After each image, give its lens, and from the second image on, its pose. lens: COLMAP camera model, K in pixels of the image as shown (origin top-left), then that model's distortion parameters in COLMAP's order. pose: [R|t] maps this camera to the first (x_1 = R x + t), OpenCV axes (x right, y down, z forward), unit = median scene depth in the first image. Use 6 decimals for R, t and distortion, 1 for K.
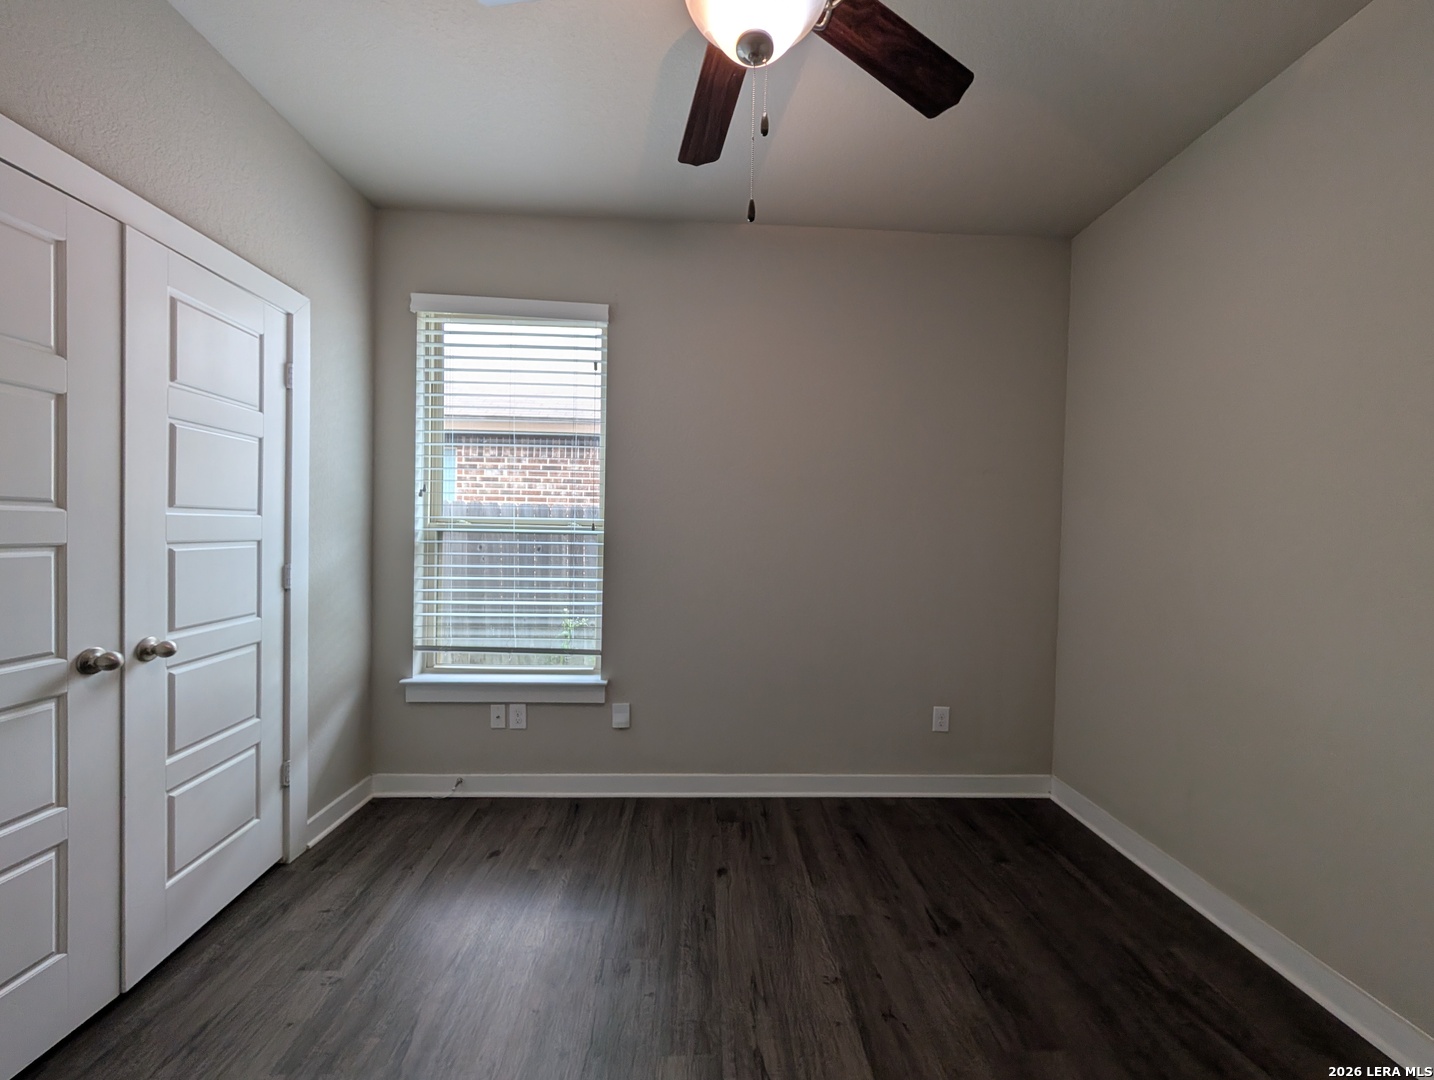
lens RADIAL K [[542.1, 0, 720.4], [0, 542.1, 543.2], [0, 0, 1]] dist [-0.000372, 0.000217]
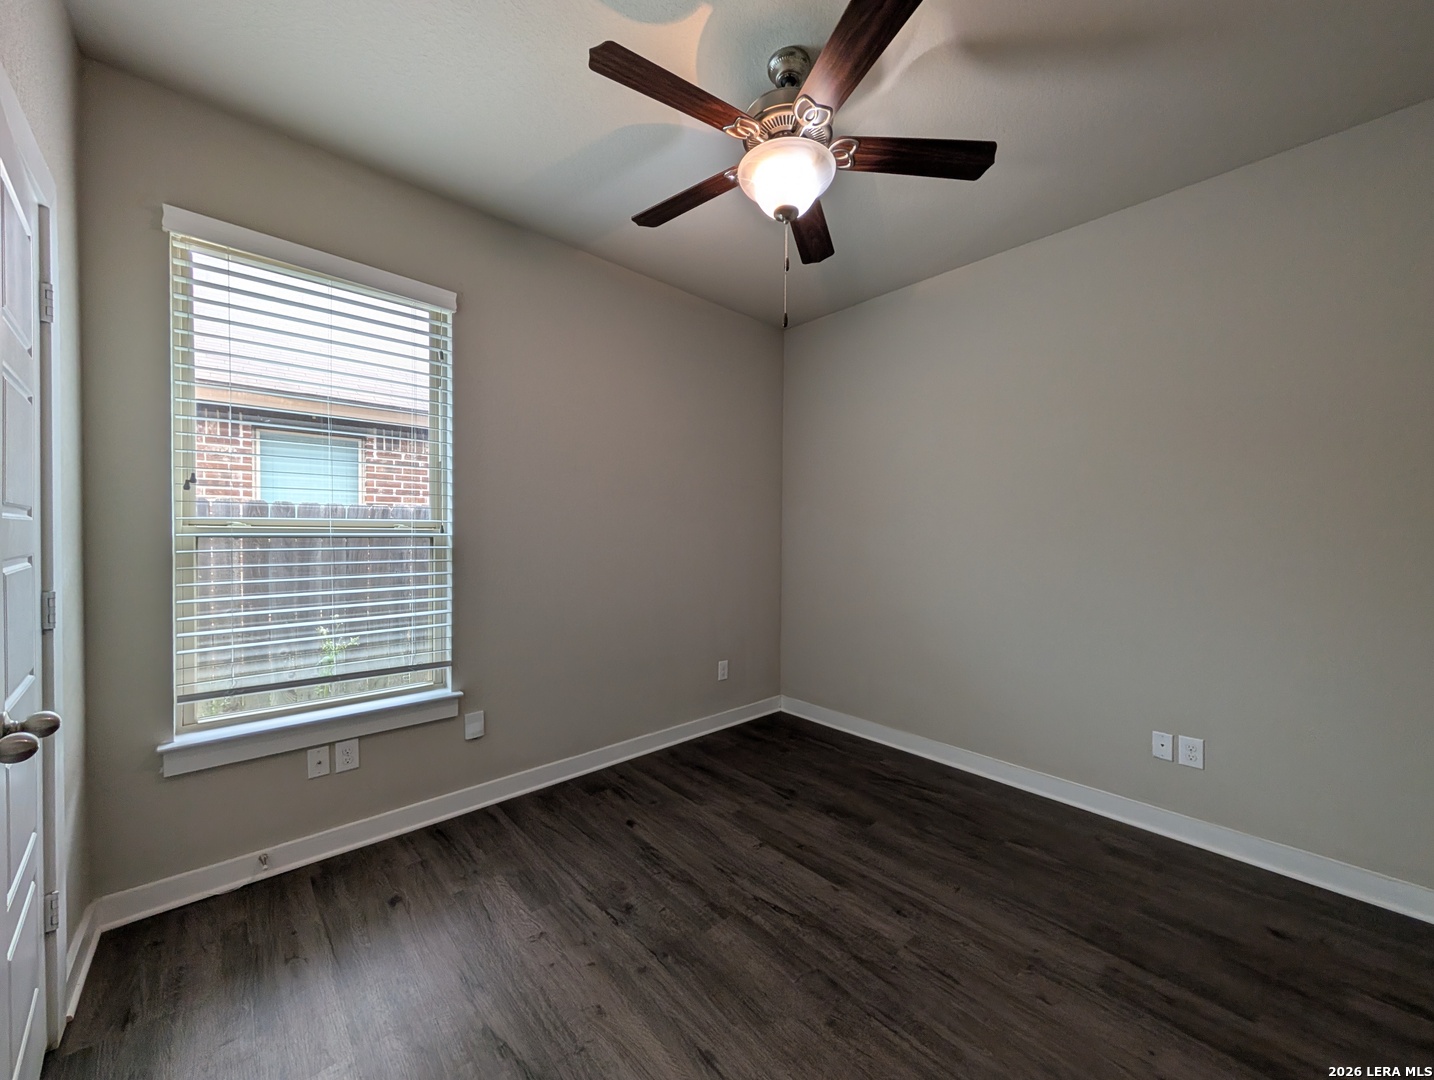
lens RADIAL K [[542.1, 0, 720.1], [0, 542.1, 544.4], [0, 0, 1]] dist [-0.000372, 0.000217]
pose [[0.763686, -0.028647, 0.644952, -0.480818], [0.023626, 0.999586, 0.016424, -0.007944], [-0.645155, 0.002695, 0.764047, -0.016132]]
